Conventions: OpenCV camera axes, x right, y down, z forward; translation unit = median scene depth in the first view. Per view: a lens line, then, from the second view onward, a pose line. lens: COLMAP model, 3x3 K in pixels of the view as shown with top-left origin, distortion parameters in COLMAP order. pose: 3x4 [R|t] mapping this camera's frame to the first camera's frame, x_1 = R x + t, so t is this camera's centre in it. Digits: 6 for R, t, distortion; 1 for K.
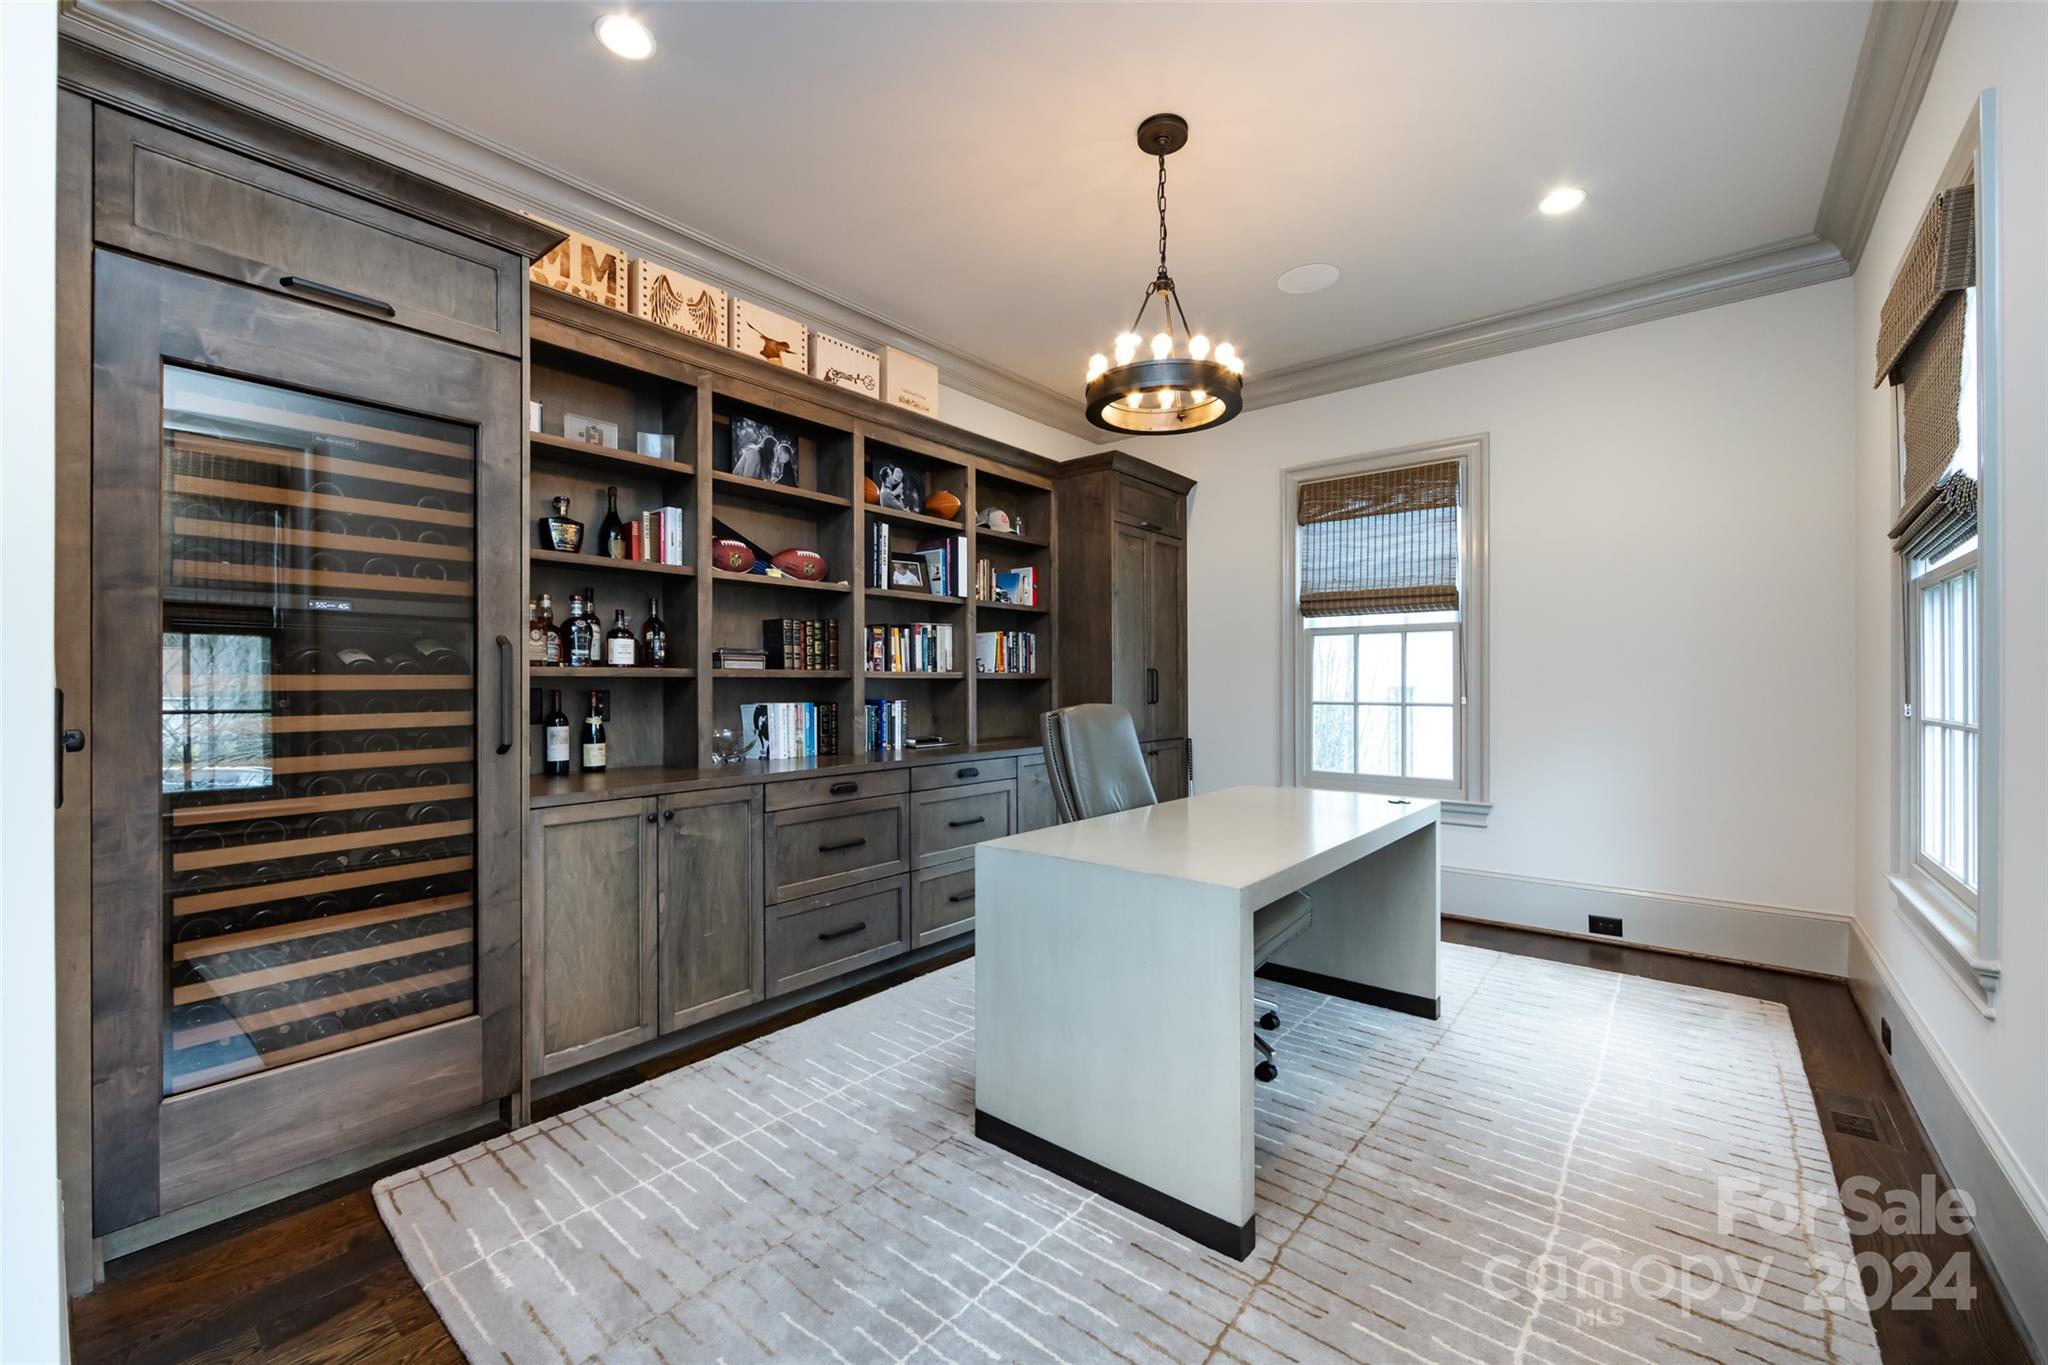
lens RADIAL K [[813.1, 0, 1058.7], [0, 813.1, 677.9], [0, 0, 1]] dist [0.000956, 0.000054]
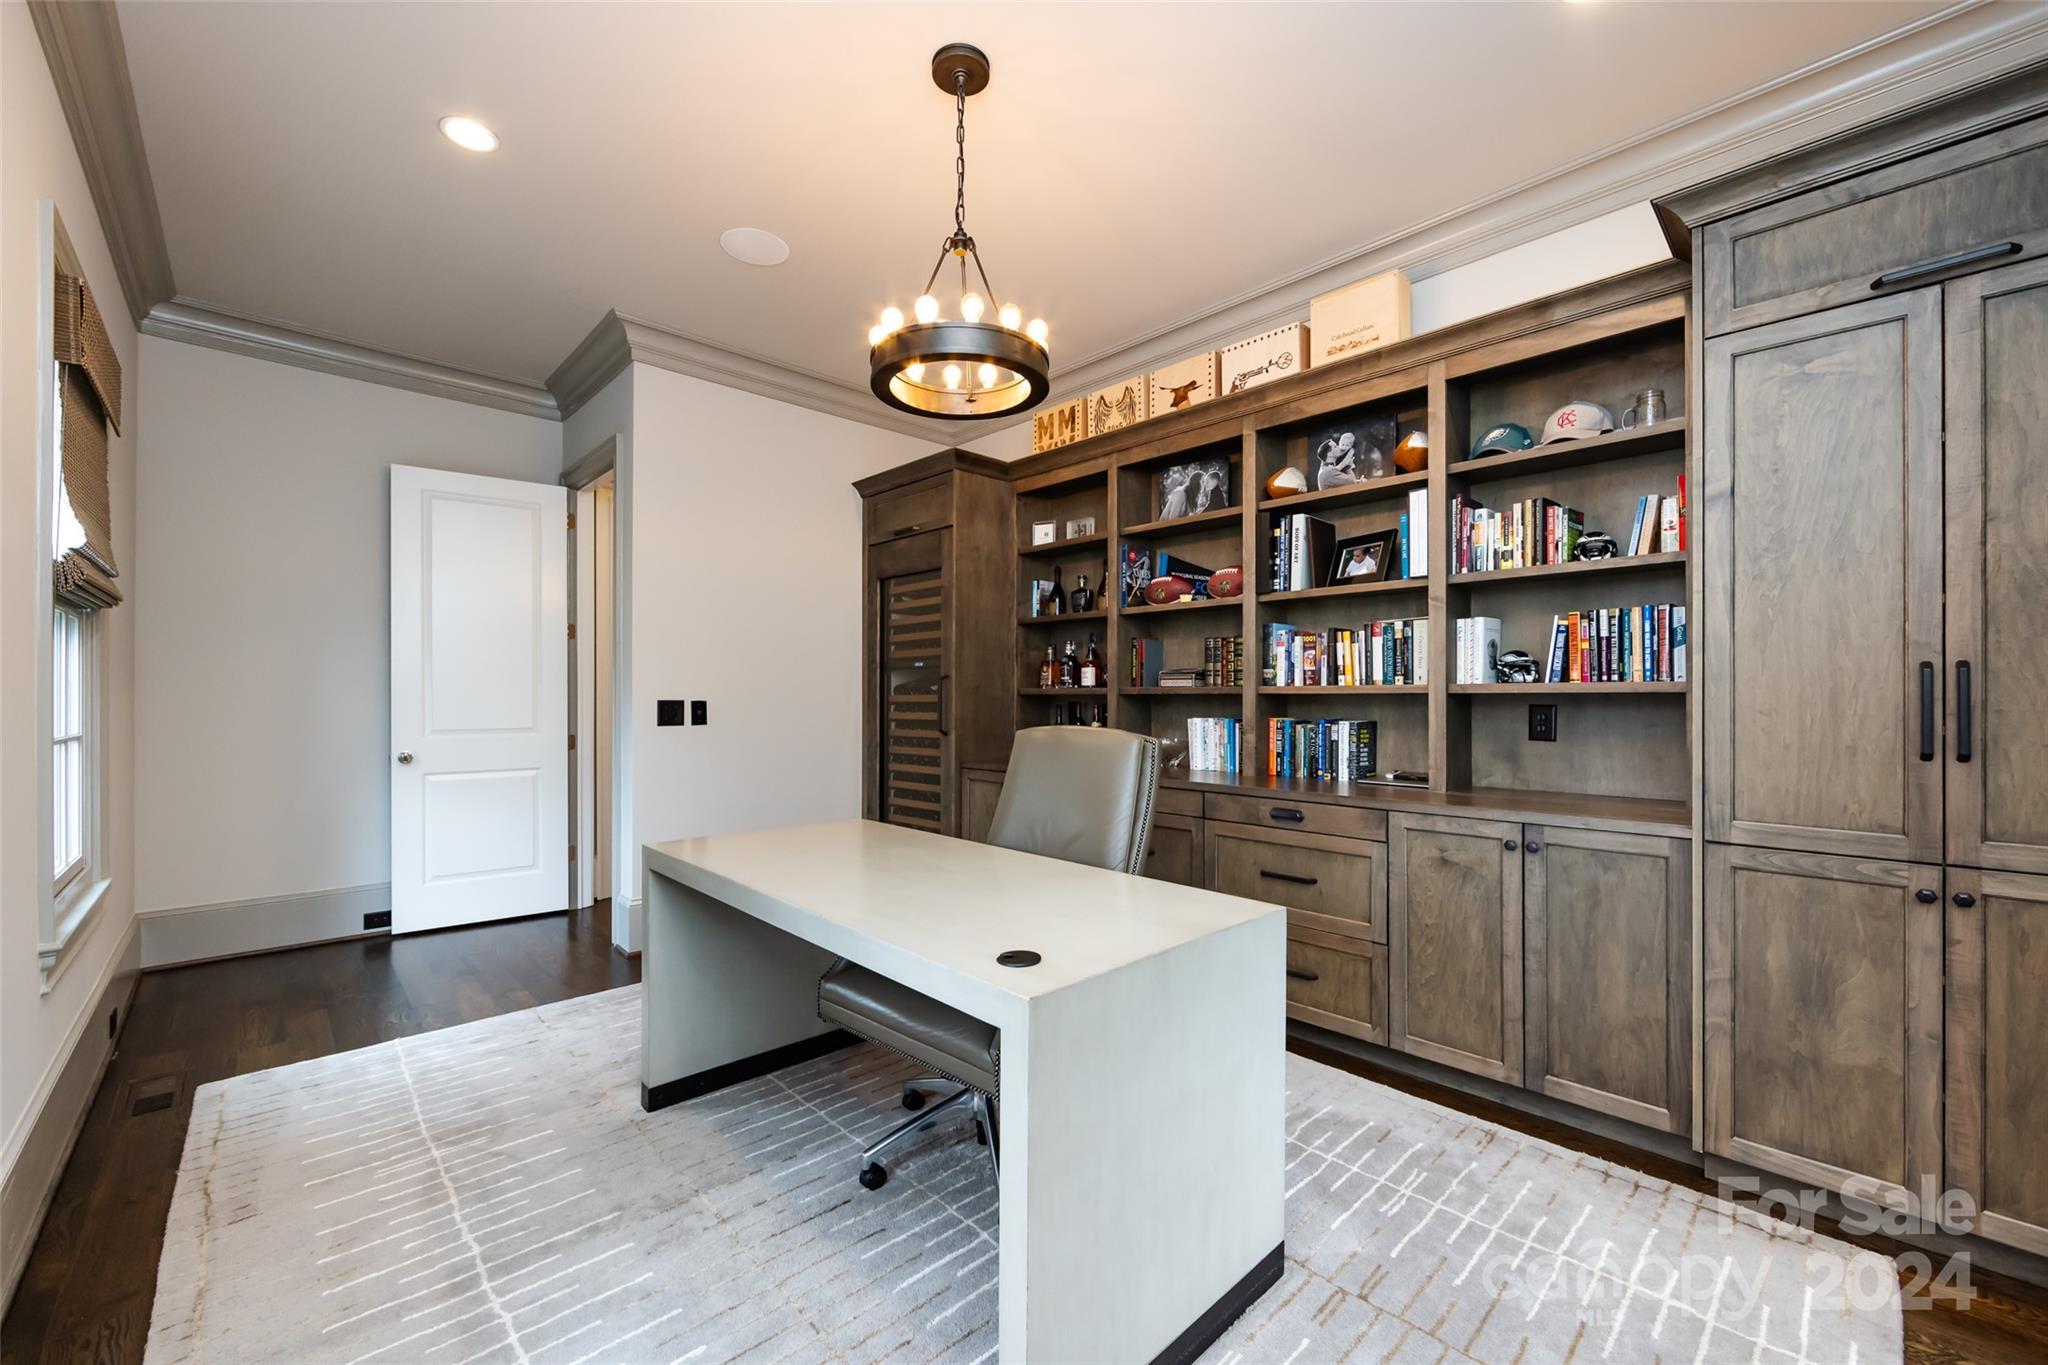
lens RADIAL K [[803.8, 0, 1018.0], [0, 803.8, 689.7], [0, 0, 1]] dist [-0.002232, -0.000044]
pose [[-0.145307, -0.002440, -0.989384, 0.709827], [0.008609, 0.999956, -0.003731, -0.003577], [0.989349, -0.009060, -0.145280, 0.878560]]
